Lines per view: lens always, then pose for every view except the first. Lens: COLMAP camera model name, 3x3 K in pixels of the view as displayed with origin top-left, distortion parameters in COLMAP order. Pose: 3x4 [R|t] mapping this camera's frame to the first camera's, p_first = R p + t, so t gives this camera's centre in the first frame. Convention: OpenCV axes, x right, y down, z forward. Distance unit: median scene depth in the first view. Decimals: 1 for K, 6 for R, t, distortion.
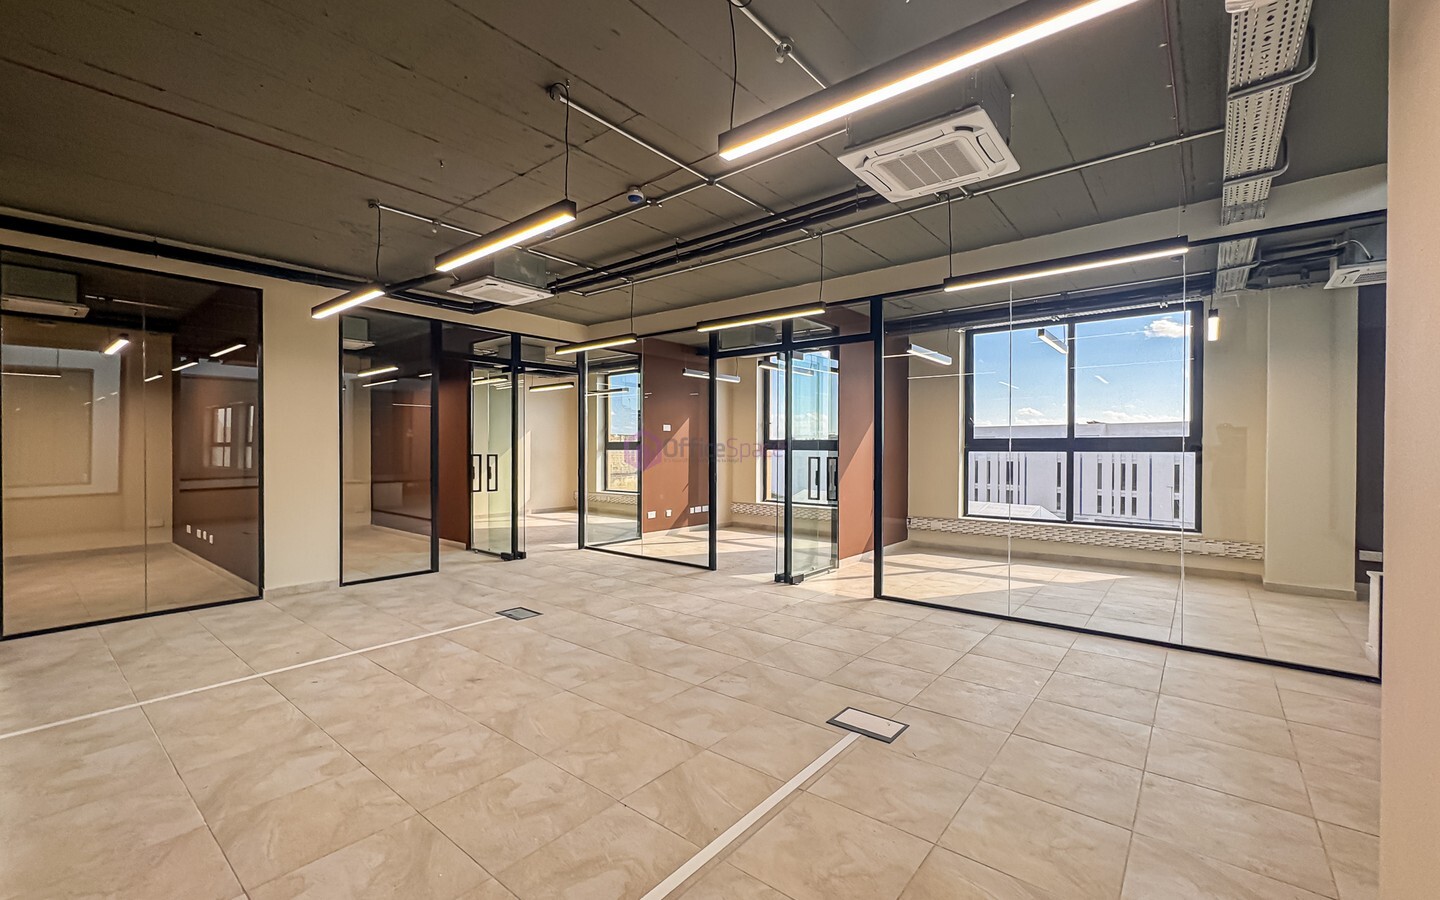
lens RADIAL K [[592.2, 0, 720.0], [0, 592.2, 450.0], [0, 0, 1]] dist [-0.000128, 0.000011]
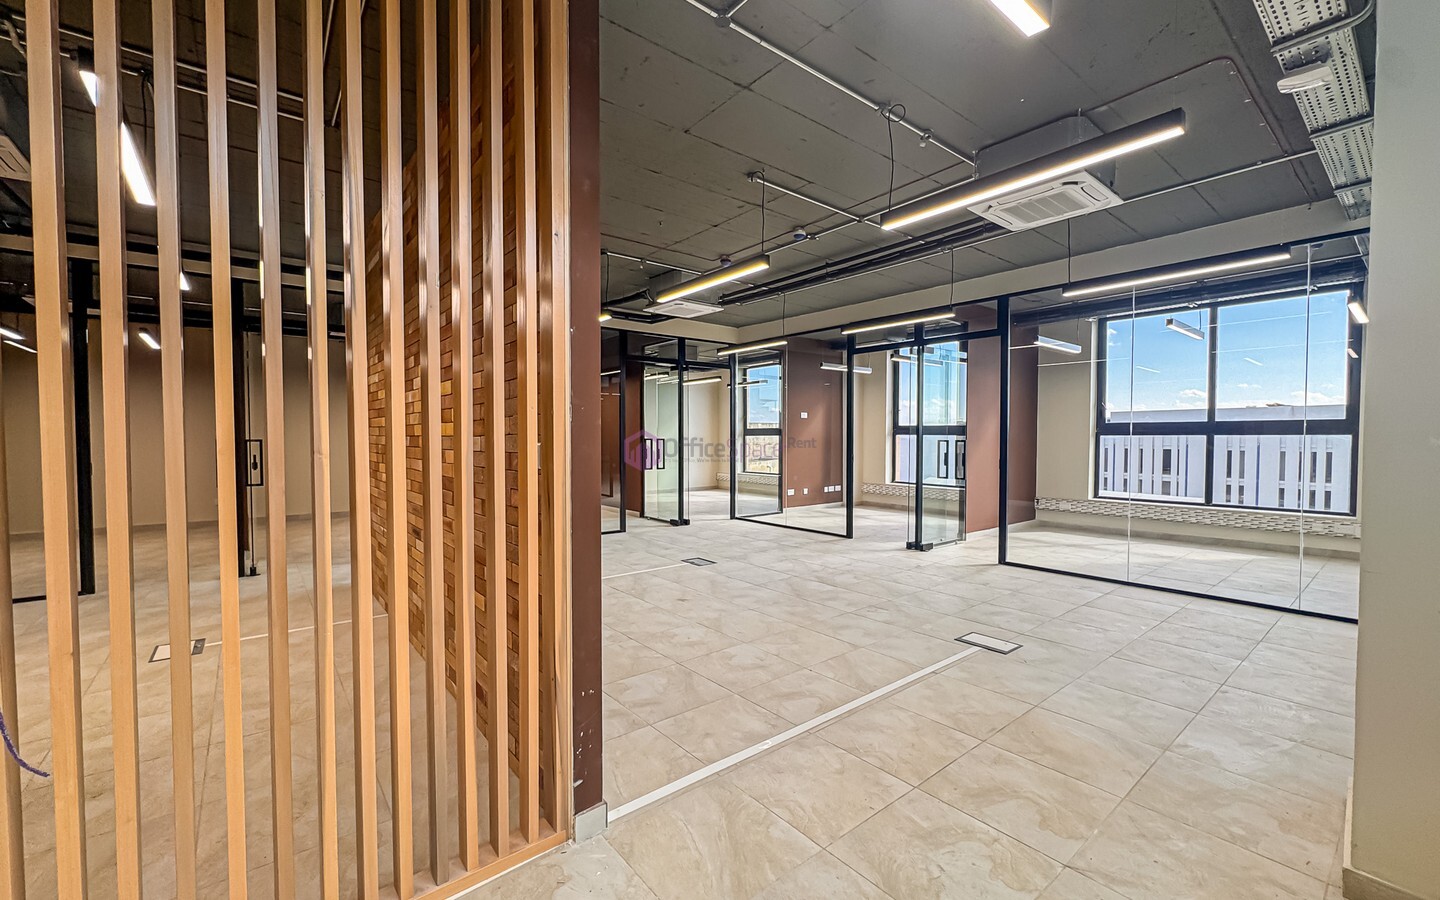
lens RADIAL K [[580.5, 0, 722.8], [0, 580.5, 450.7], [0, 0, 1]] dist [-0.000154, 0.000020]
pose [[0.979926, 0.003059, -0.199336, -0.033281], [0.001462, 0.999745, 0.022527, 0.007117], [0.199354, -0.022366, 0.979672, -0.171371]]
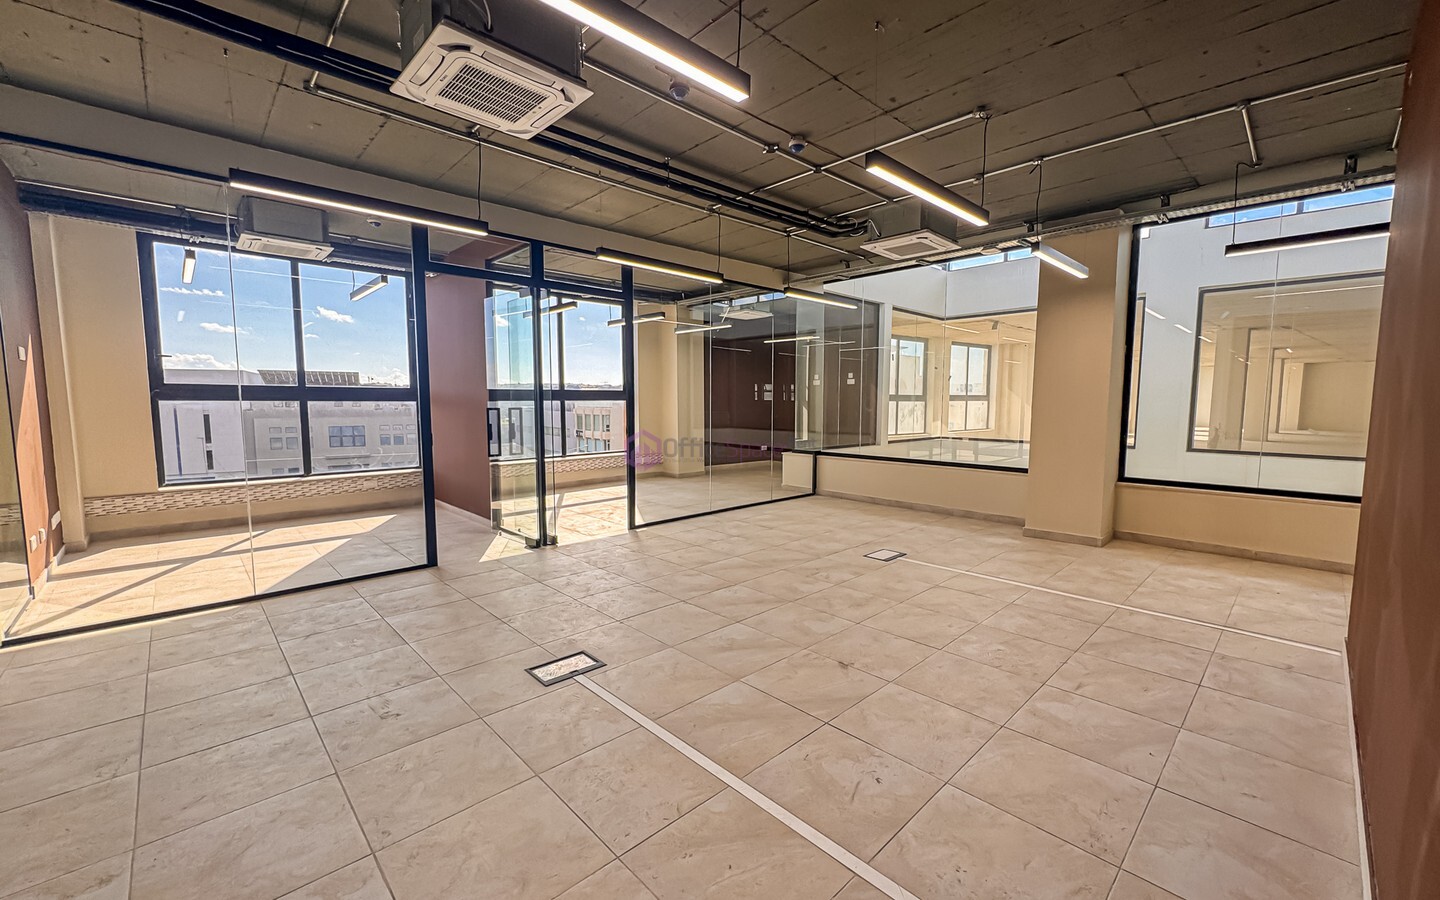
lens RADIAL K [[574.4, 0, 718.1], [0, 574.4, 451.7], [0, 0, 1]] dist [0.000157, 0.000022]
pose [[0.123130, -0.091062, 0.988204, -0.731322], [0.001069, 0.995793, 0.091628, -0.001960], [-0.992390, -0.010226, 0.122710, 0.633839]]
